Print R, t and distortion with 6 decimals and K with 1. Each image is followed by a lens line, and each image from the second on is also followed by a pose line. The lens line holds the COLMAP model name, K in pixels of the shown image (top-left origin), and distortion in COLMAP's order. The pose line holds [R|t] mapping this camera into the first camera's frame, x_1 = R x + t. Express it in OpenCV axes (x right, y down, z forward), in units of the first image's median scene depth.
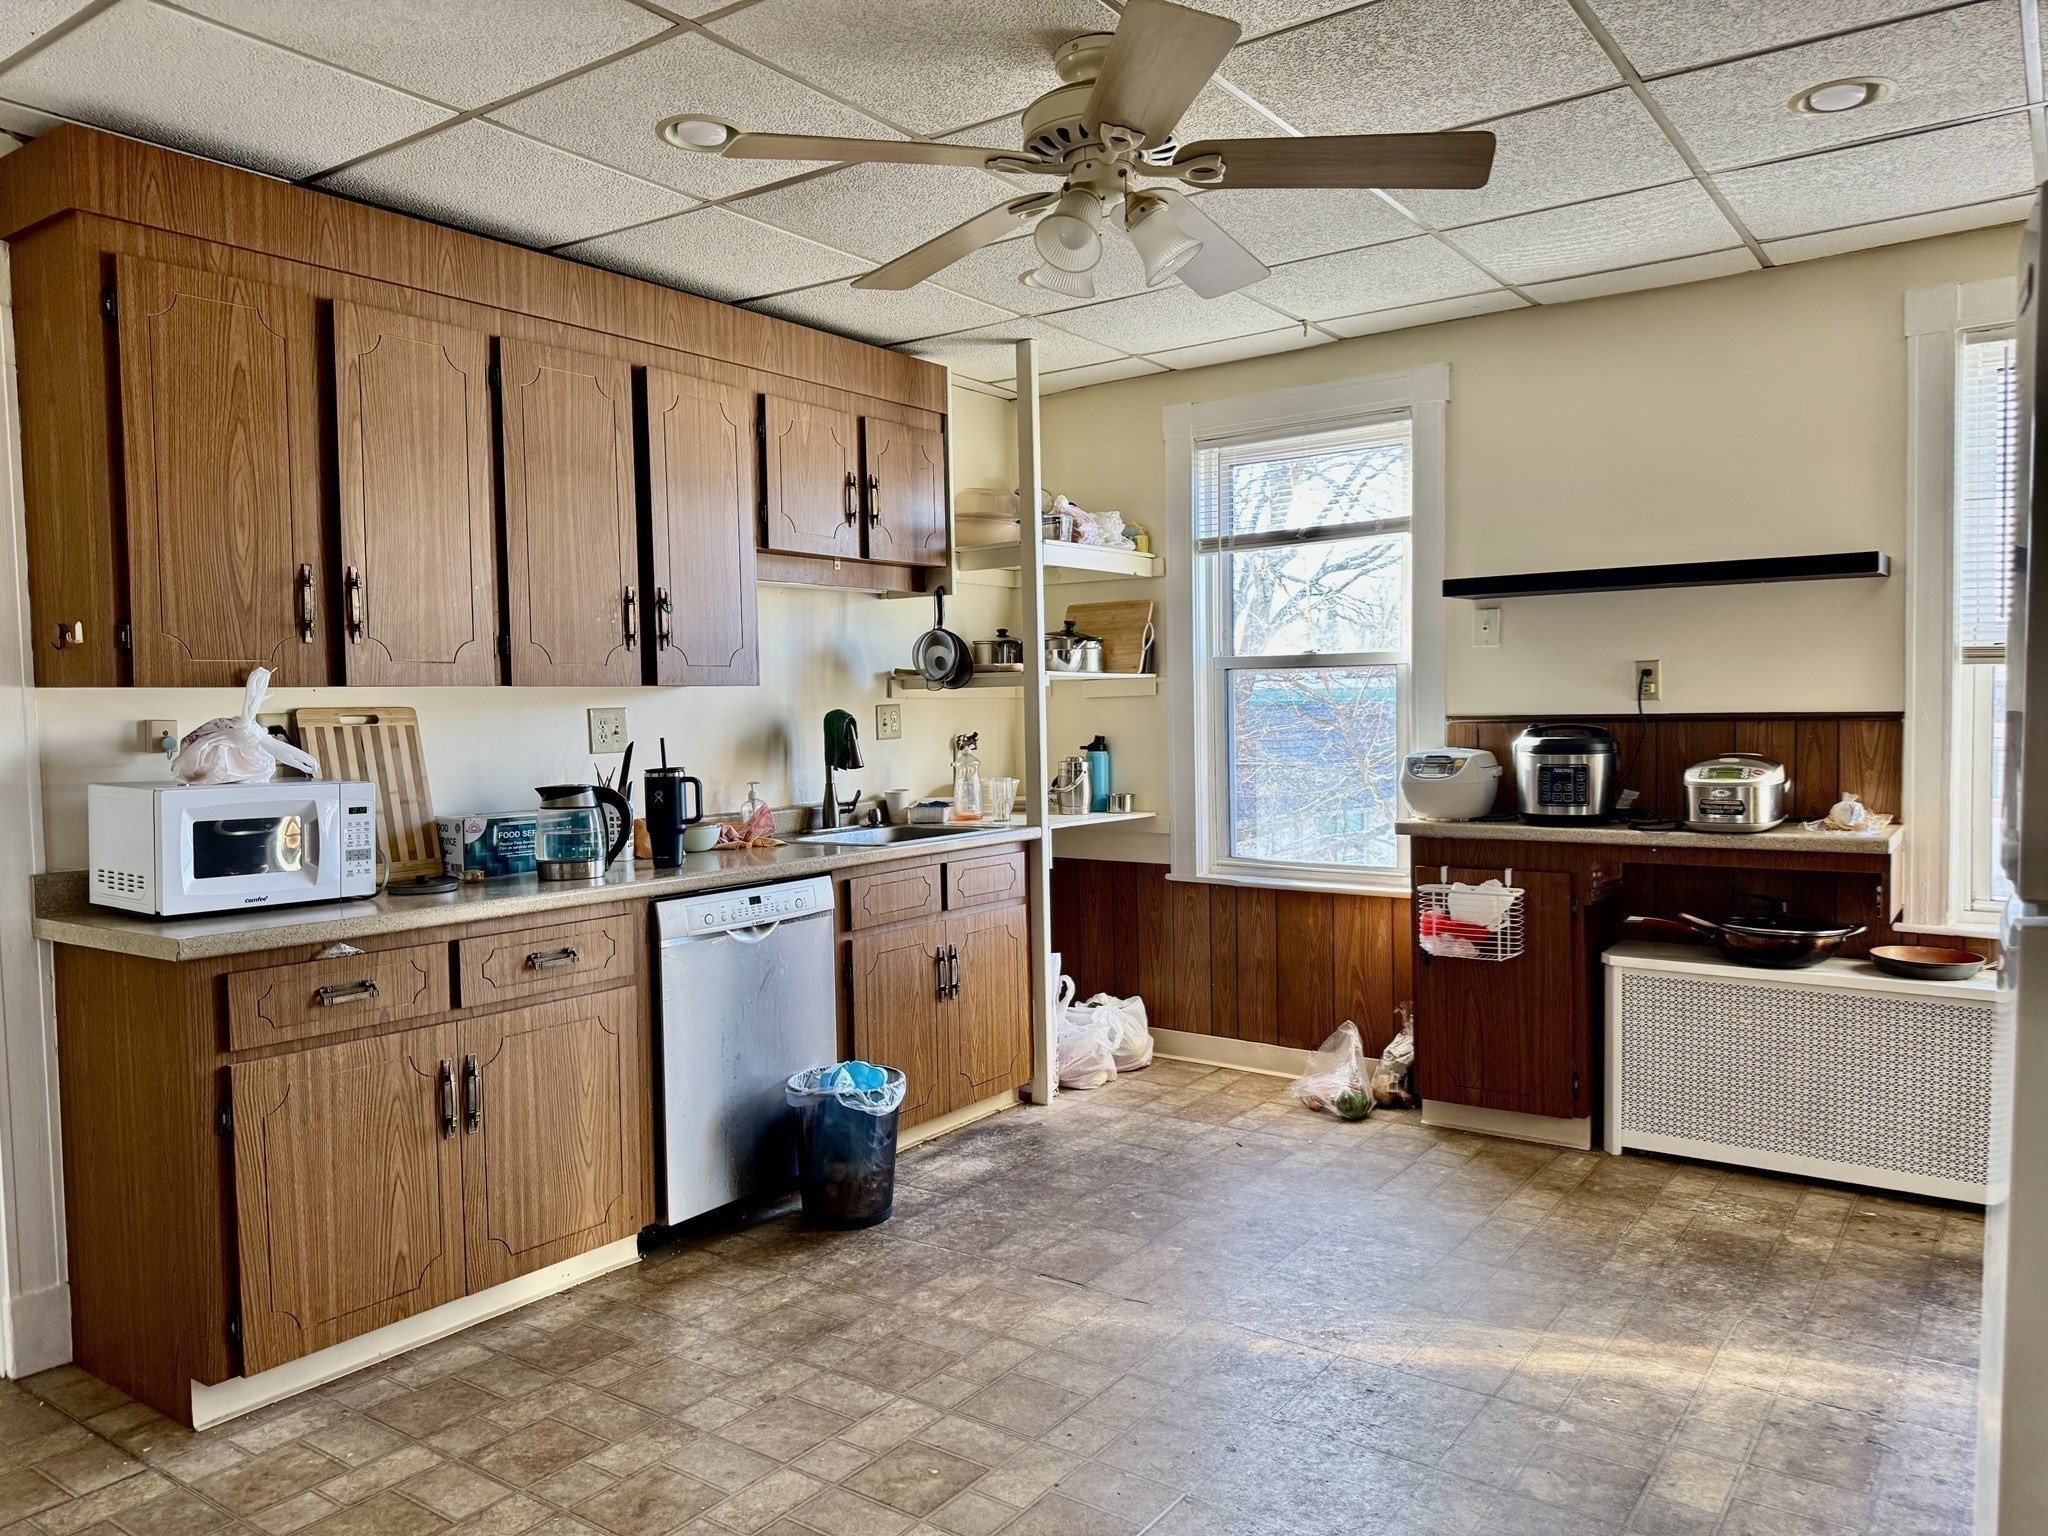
lens RADIAL K [[1432.9, 0, 1036.0], [0, 1432.9, 763.7], [0, 0, 1]] dist [0.052536, -0.065810]
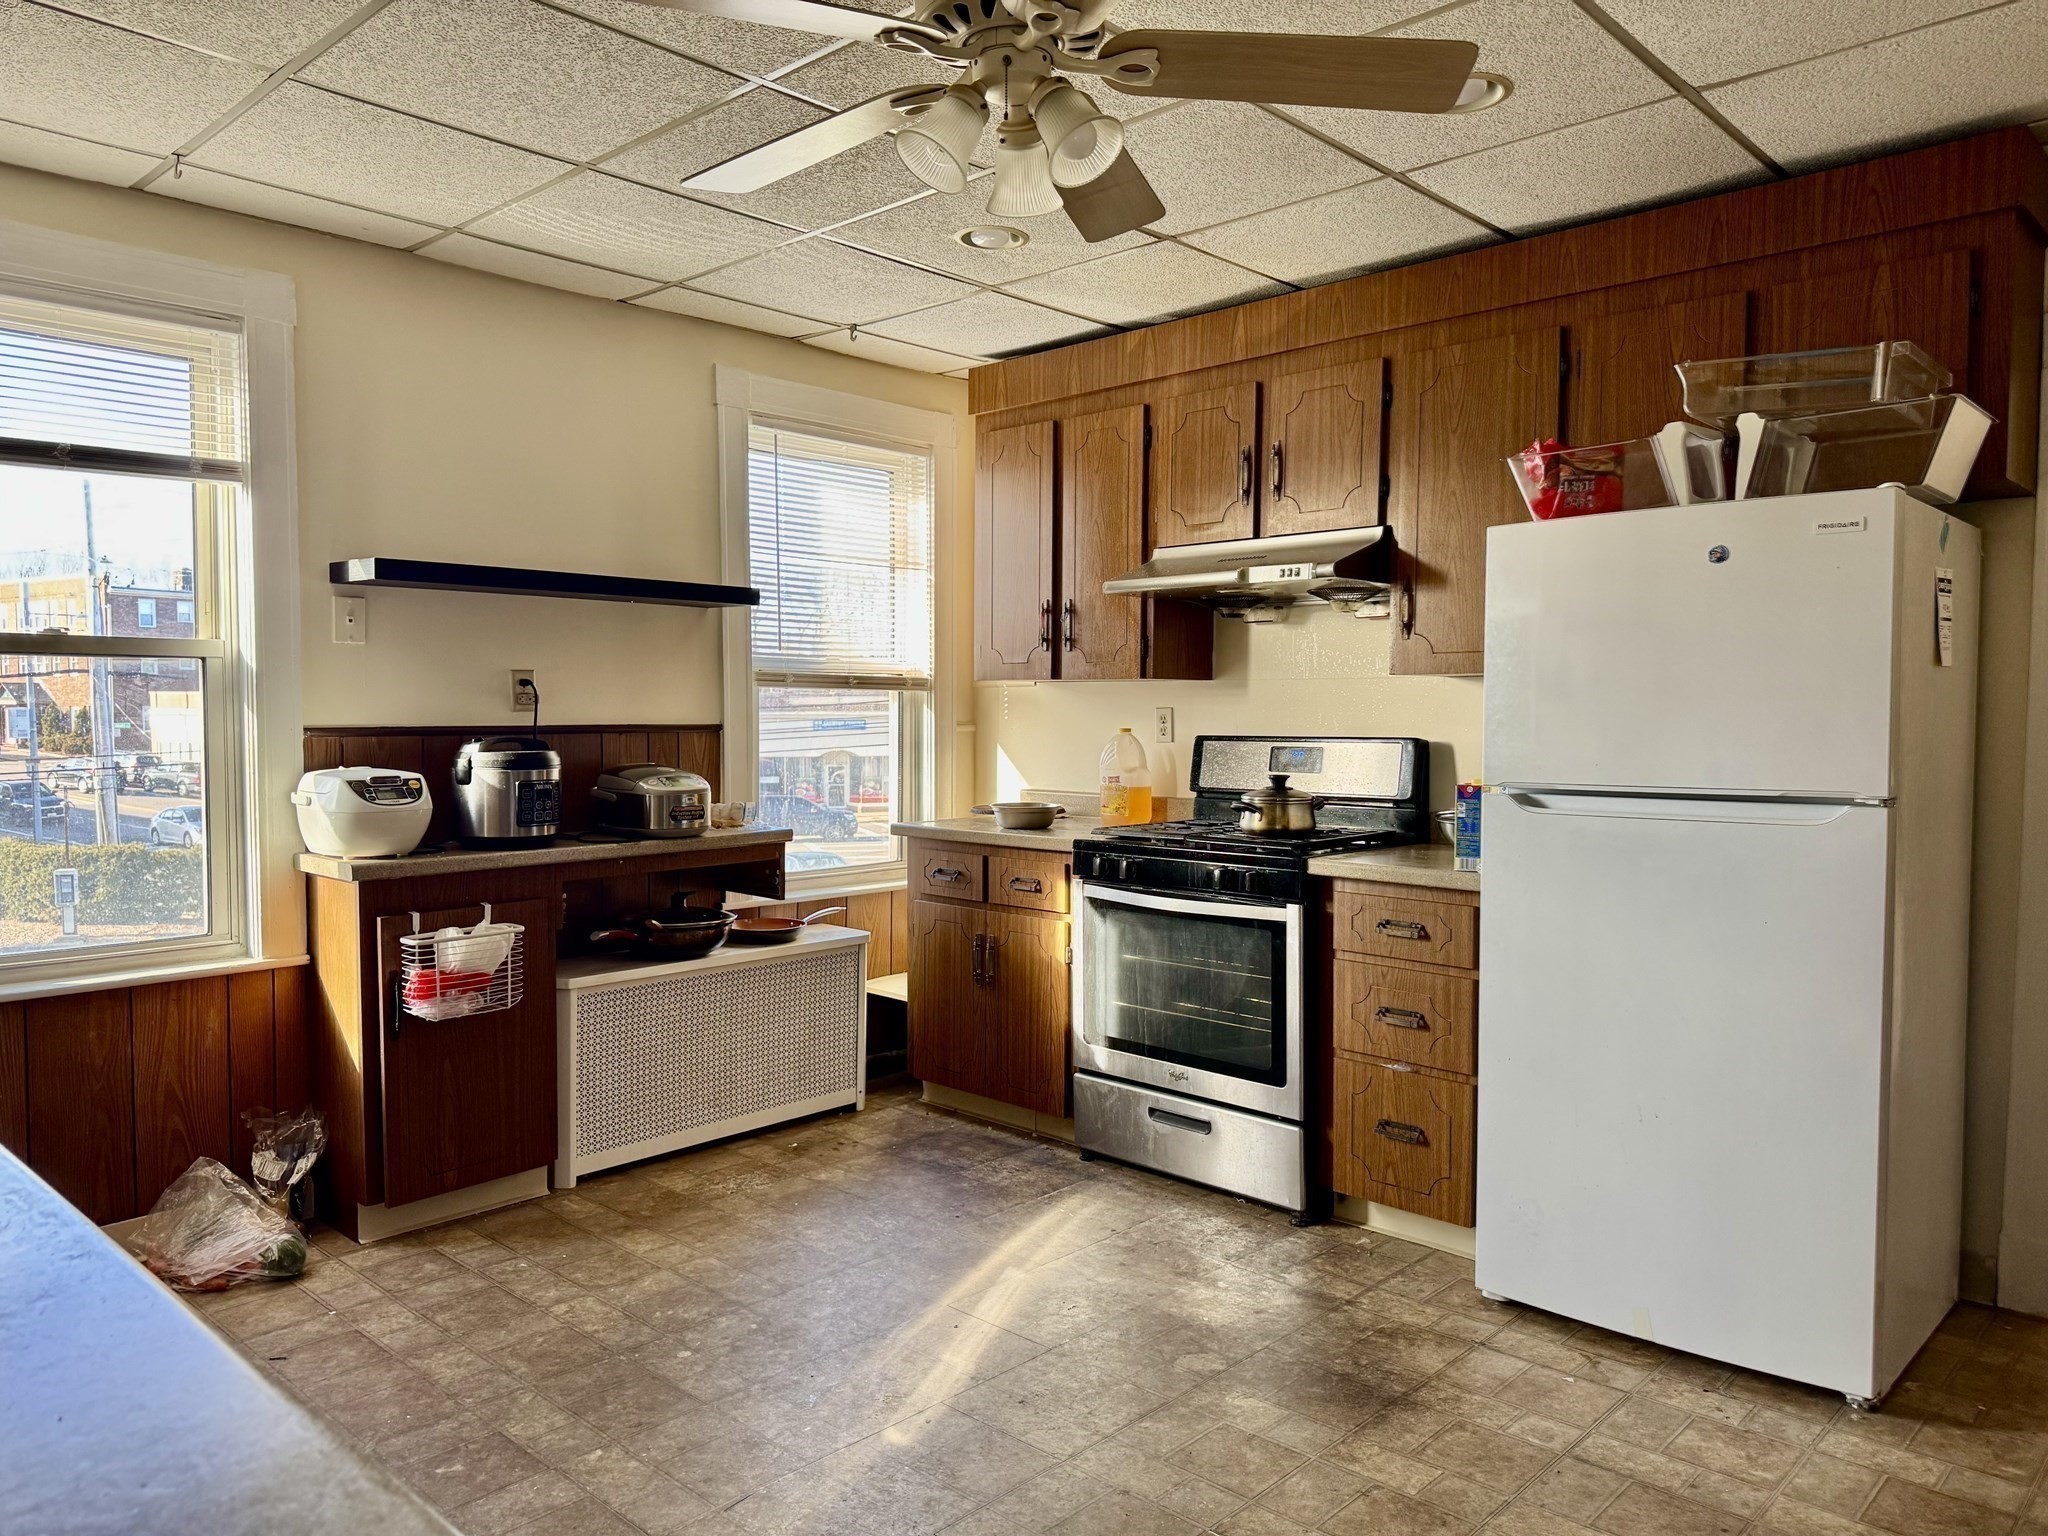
lens RADIAL K [[1432.9, 0, 1036.0], [0, 1432.9, 763.7], [0, 0, 1]] dist [0.052536, -0.065810]
pose [[0.134955, -0.026859, 0.990488, -0.491691], [0.037344, 0.999060, 0.022003, -0.018097], [-0.990148, 0.034020, 0.135831, 0.554520]]
